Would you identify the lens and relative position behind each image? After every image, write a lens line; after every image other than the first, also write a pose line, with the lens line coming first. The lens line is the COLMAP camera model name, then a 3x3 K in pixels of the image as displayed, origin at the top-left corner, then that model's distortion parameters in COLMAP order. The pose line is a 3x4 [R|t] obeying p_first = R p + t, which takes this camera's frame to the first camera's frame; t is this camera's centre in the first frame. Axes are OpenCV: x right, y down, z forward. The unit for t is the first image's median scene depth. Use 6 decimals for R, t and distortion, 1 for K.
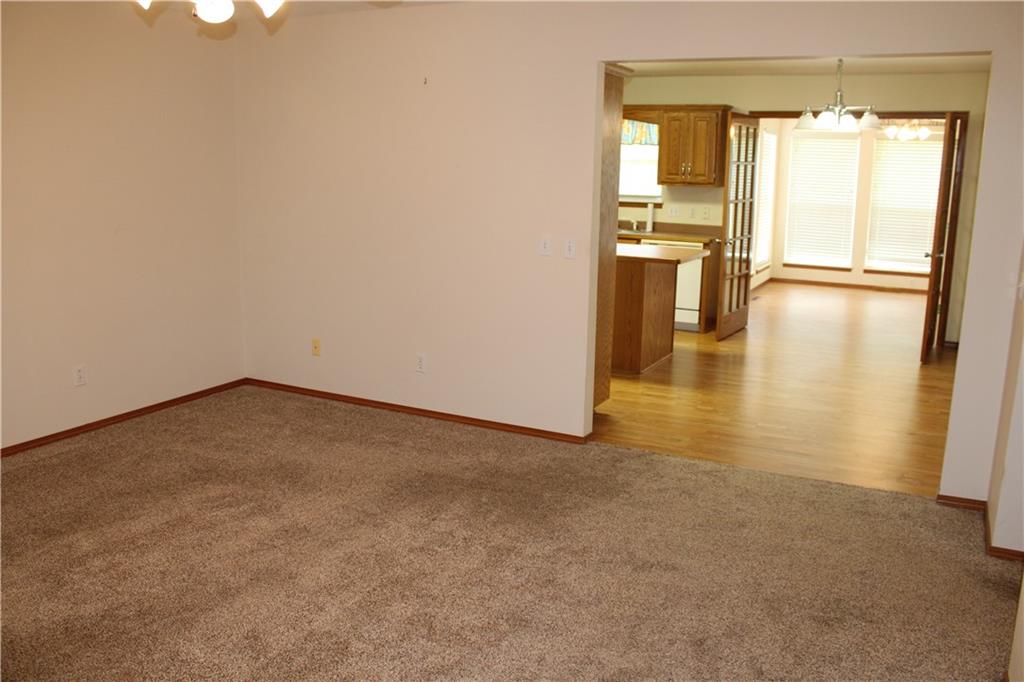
lens RADIAL K [[856.6, 0, 507.4], [0, 856.6, 345.6], [0, 0, 1]] dist [-0.166117, 0.154579]
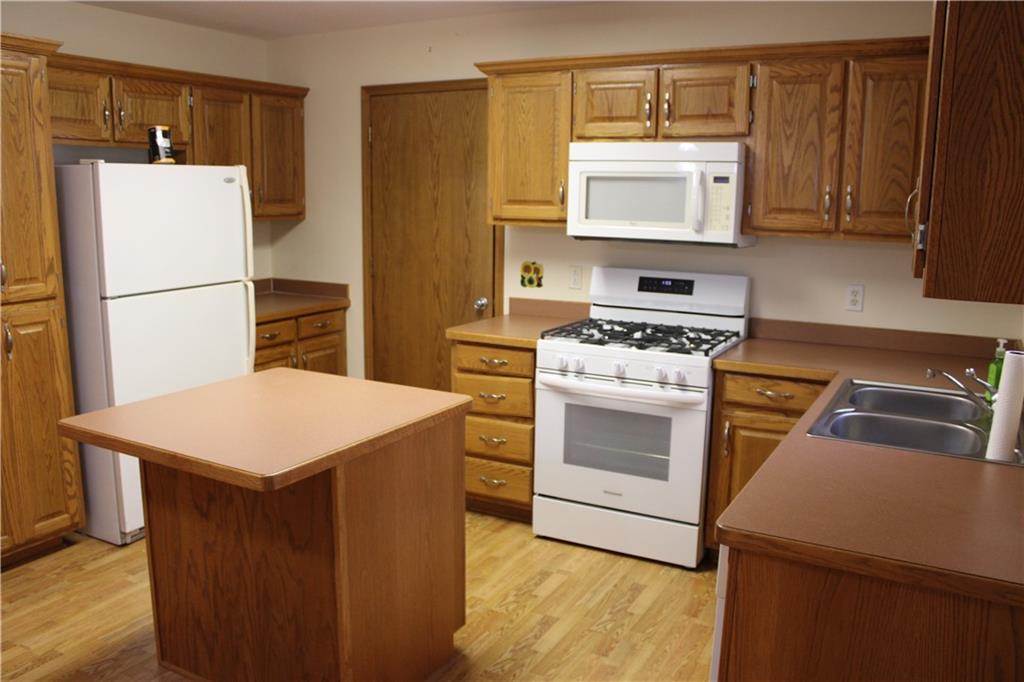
lens RADIAL K [[856.6, 0, 507.4], [0, 856.6, 345.6], [0, 0, 1]] dist [-0.166117, 0.154579]
pose [[-0.028698, 0.168876, -0.985219, 0.402078], [-0.221473, 0.960054, 0.171014, -0.174663], [0.974744, 0.223107, 0.009850, 0.845853]]
